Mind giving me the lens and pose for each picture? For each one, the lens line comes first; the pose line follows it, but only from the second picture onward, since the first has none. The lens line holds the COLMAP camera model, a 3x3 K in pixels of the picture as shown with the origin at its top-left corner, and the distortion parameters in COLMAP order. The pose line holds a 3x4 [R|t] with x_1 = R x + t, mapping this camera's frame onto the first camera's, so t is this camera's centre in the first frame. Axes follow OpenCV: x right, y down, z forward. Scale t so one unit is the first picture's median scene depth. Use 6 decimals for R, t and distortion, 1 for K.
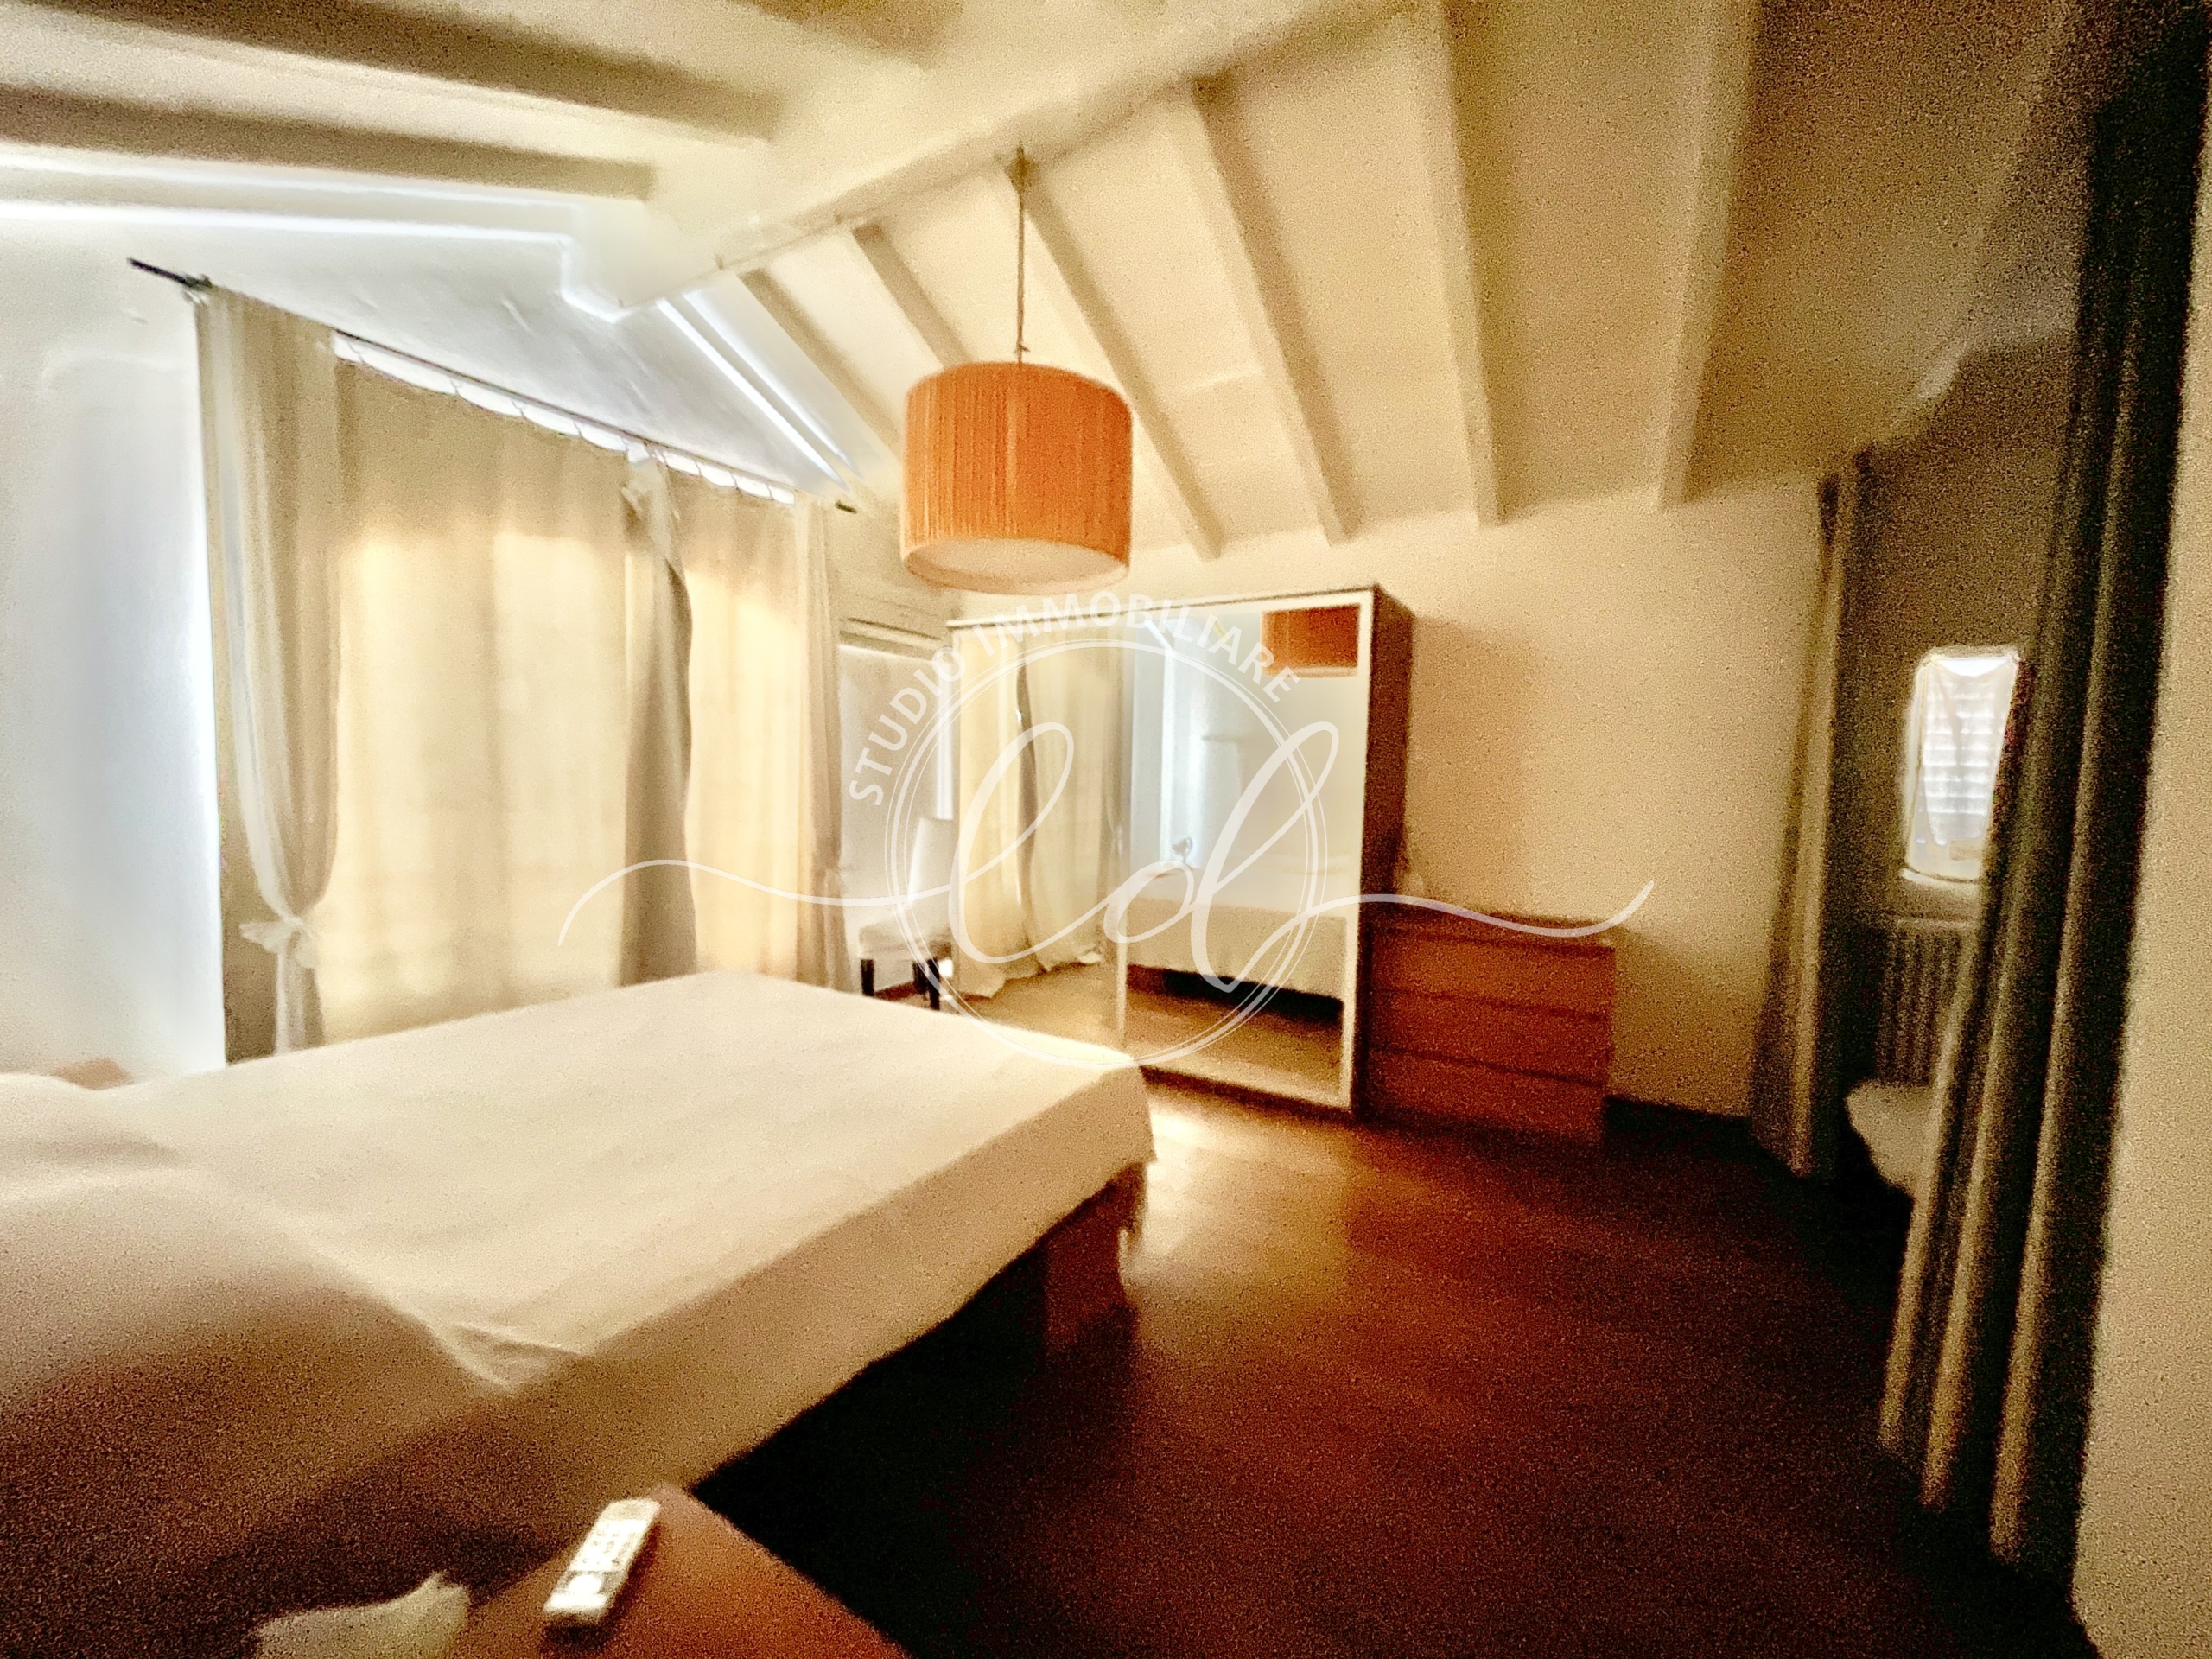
lens RADIAL K [[886.1, 0, 1093.6], [0, 886.1, 832.4], [0, 0, 1]] dist [-0.002413, -0.000195]
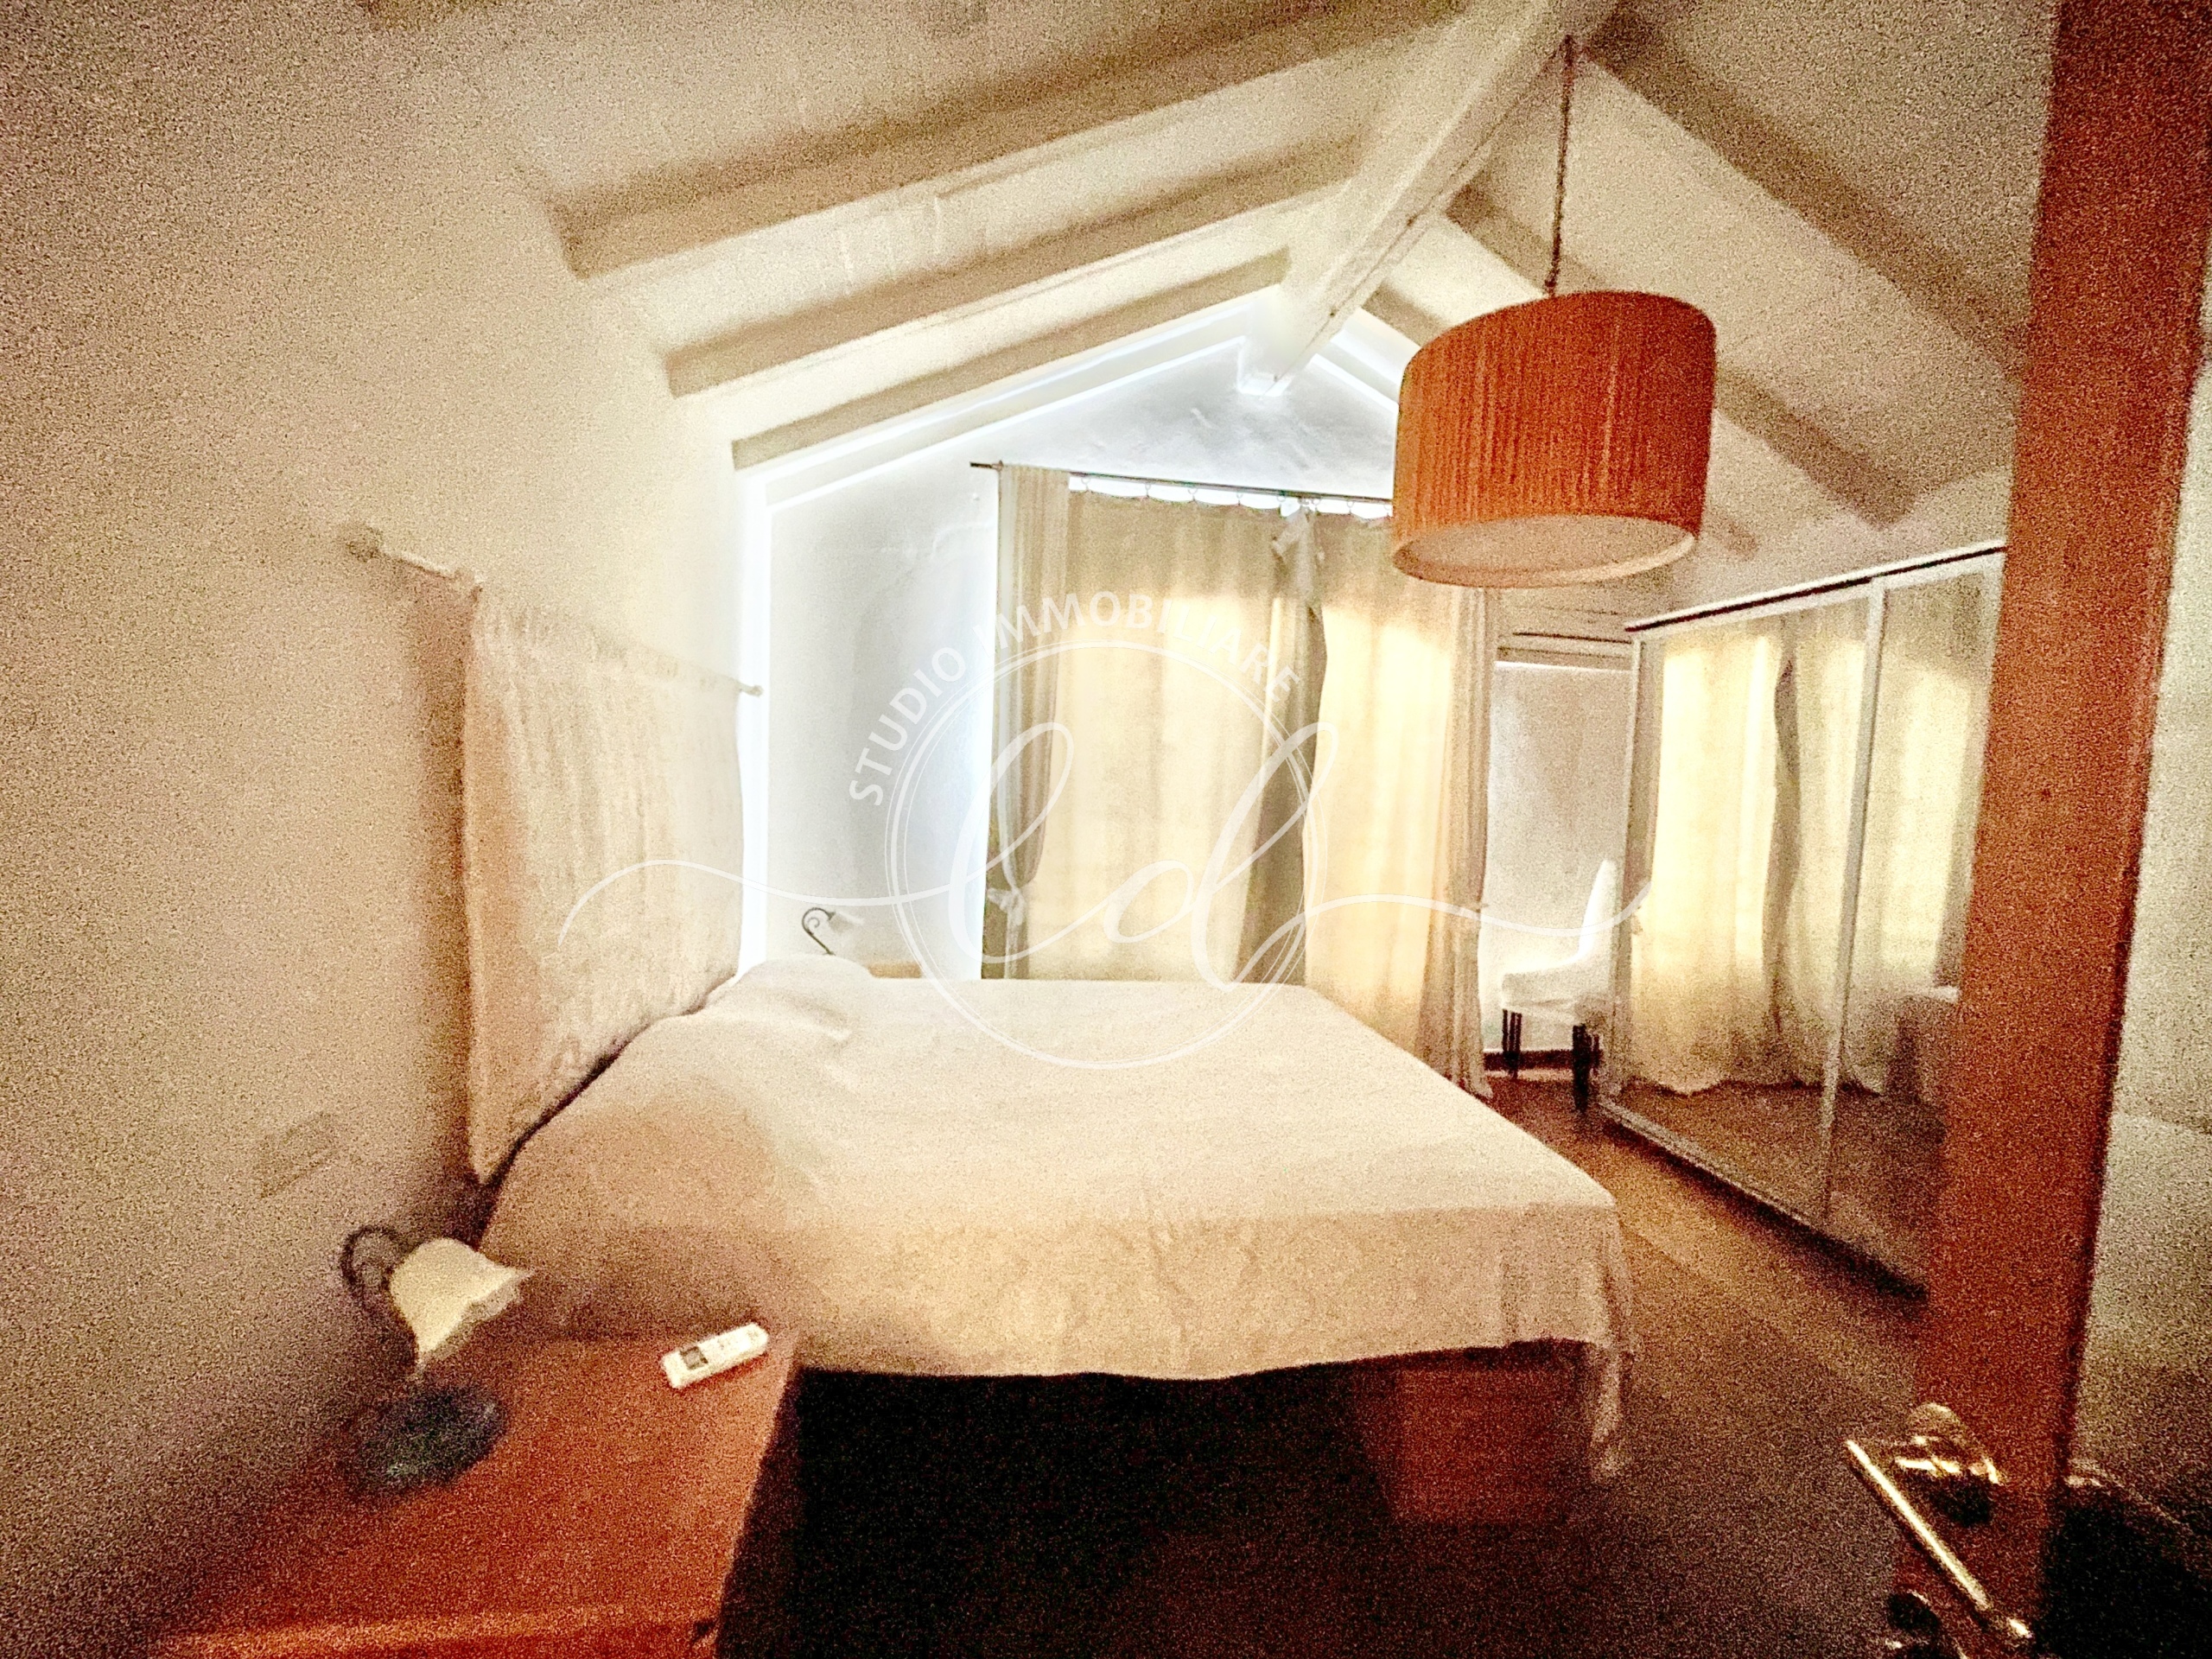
lens RADIAL K [[886.1, 0, 1097.7], [0, 886.1, 833.9], [0, 0, 1]] dist [-0.002413, -0.000195]
pose [[0.636385, 0.056803, -0.769277, 0.224671], [-0.079435, 0.996809, 0.007892, -0.011388], [0.767271, 0.056085, 0.638866, 0.141707]]
